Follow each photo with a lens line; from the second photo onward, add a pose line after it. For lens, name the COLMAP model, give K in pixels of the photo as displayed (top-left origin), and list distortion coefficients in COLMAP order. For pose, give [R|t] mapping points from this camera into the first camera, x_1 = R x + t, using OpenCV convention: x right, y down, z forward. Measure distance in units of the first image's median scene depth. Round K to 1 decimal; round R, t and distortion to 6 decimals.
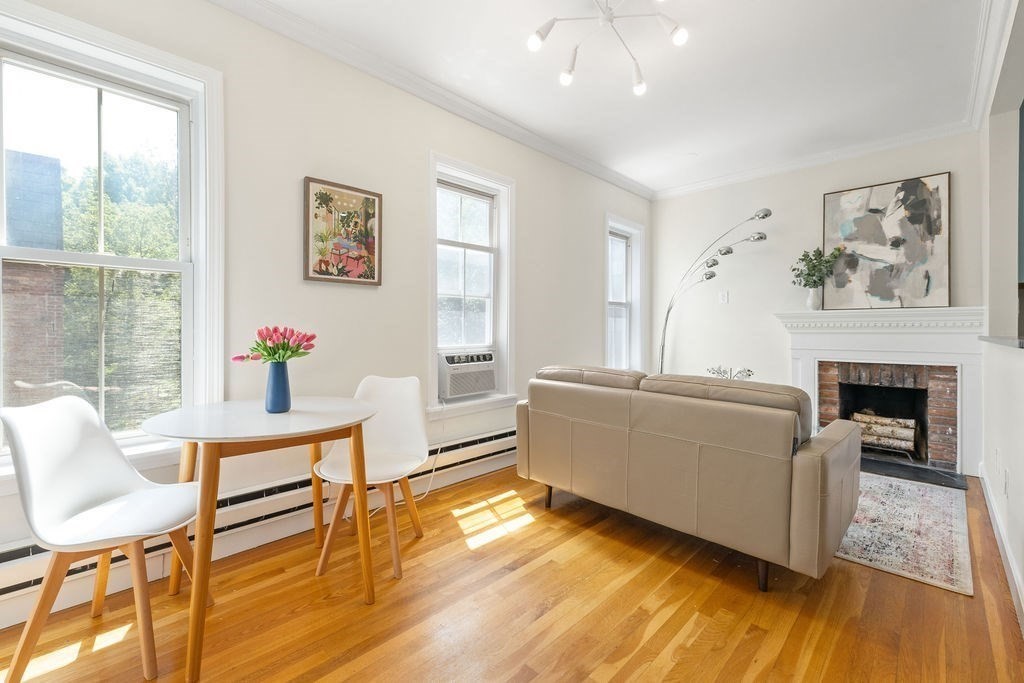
lens RADIAL K [[441.0, 0, 508.7], [0, 441.0, 329.7], [0, 0, 1]] dist [0.002632, 0.000291]
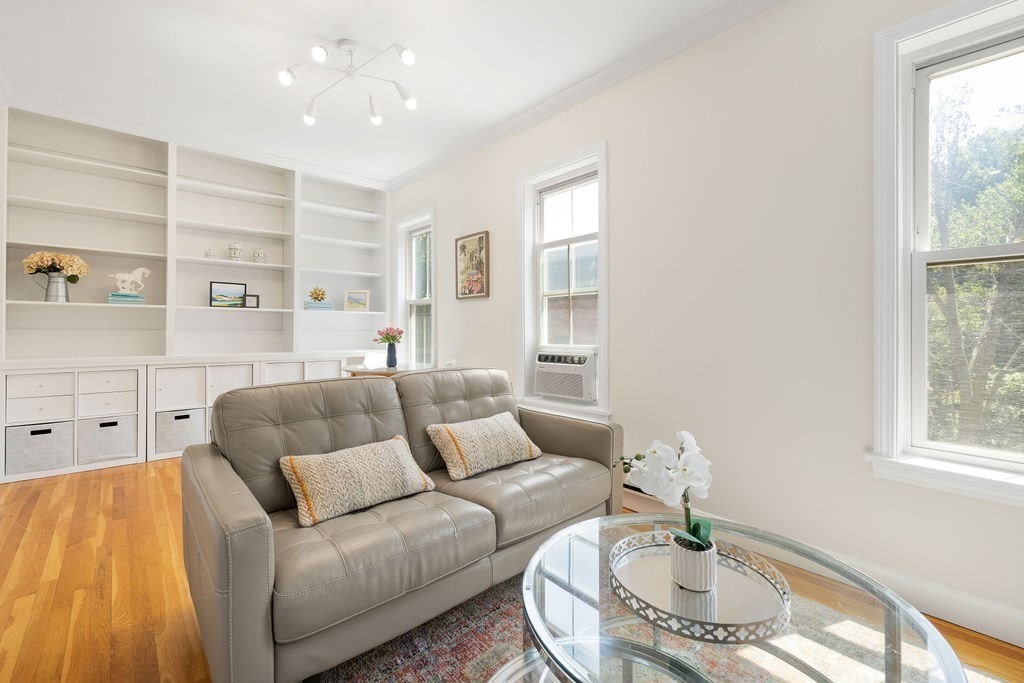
lens RADIAL K [[441.0, 0, 508.7], [0, 441.0, 329.7], [0, 0, 1]] dist [0.002632, 0.000291]
pose [[-0.067741, -0.003809, -0.997696, 0.796037], [-0.004754, 0.999983, -0.003494, 0.004651], [0.997692, 0.004506, -0.067757, 0.861975]]
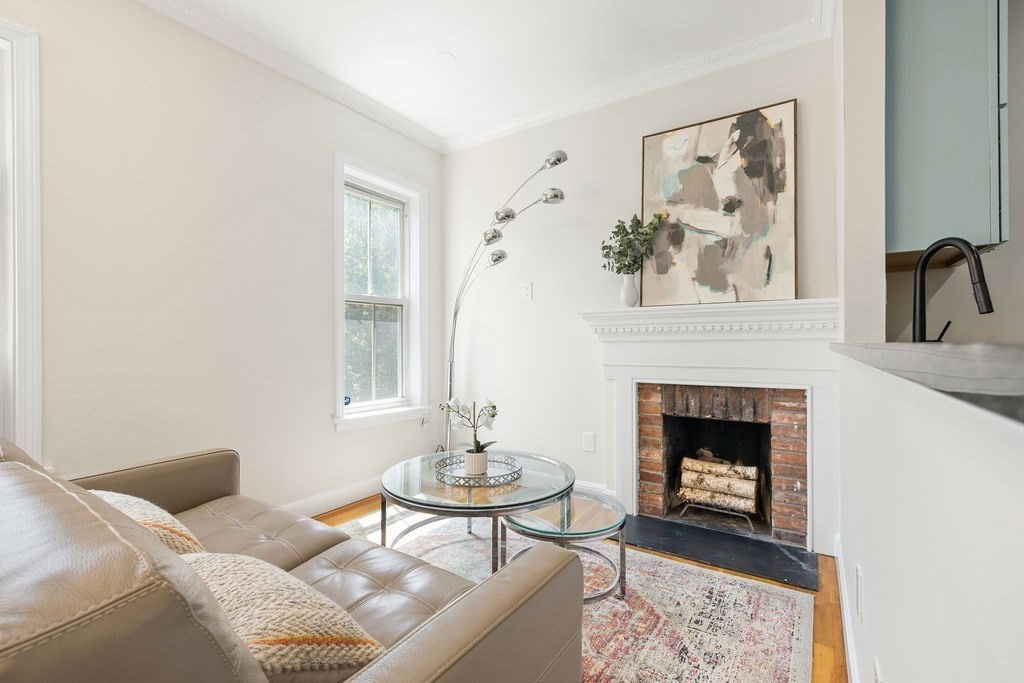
lens RADIAL K [[455.3, 0, 519.2], [0, 455.3, 342.5], [0, 0, 1]] dist [-0.000286, -0.000235]
pose [[0.980088, -0.005520, 0.198487, 0.427819], [0.005719, 0.999984, -0.000430, 0.009370], [-0.198482, 0.001556, 0.980103, 0.389777]]
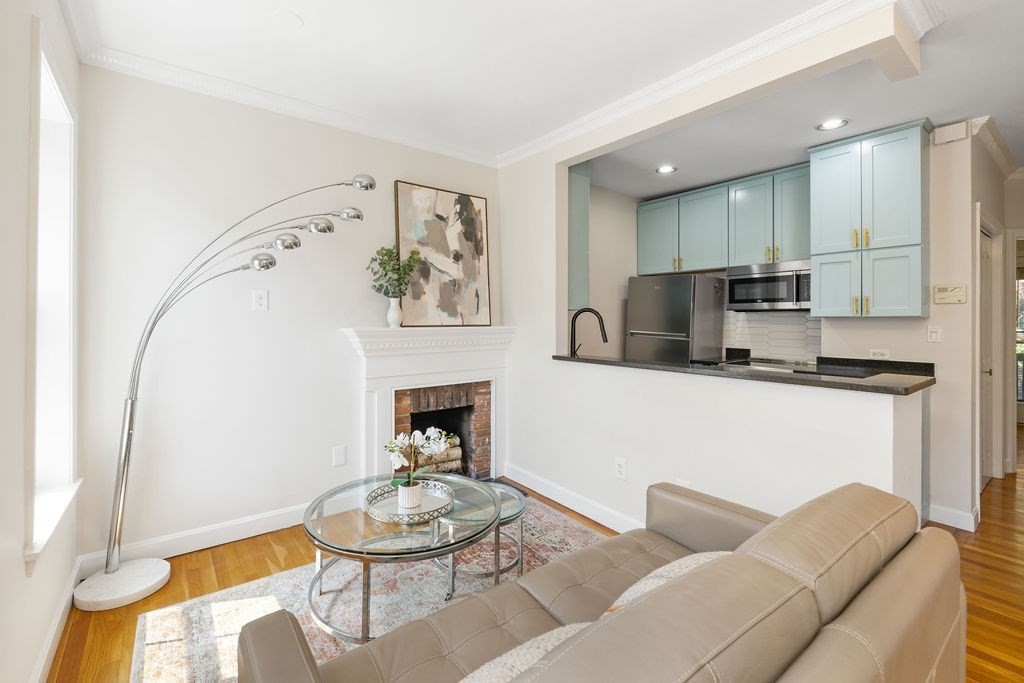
lens RADIAL K [[448.8, 0, 497.3], [0, 448.8, 316.3], [0, 0, 1]] dist [0.002002, 0.000771]
pose [[0.150143, 0.002555, 0.988661, -0.067551], [-0.001402, 0.999996, -0.002372, -0.066253], [-0.988663, -0.001030, 0.150146, 0.773650]]
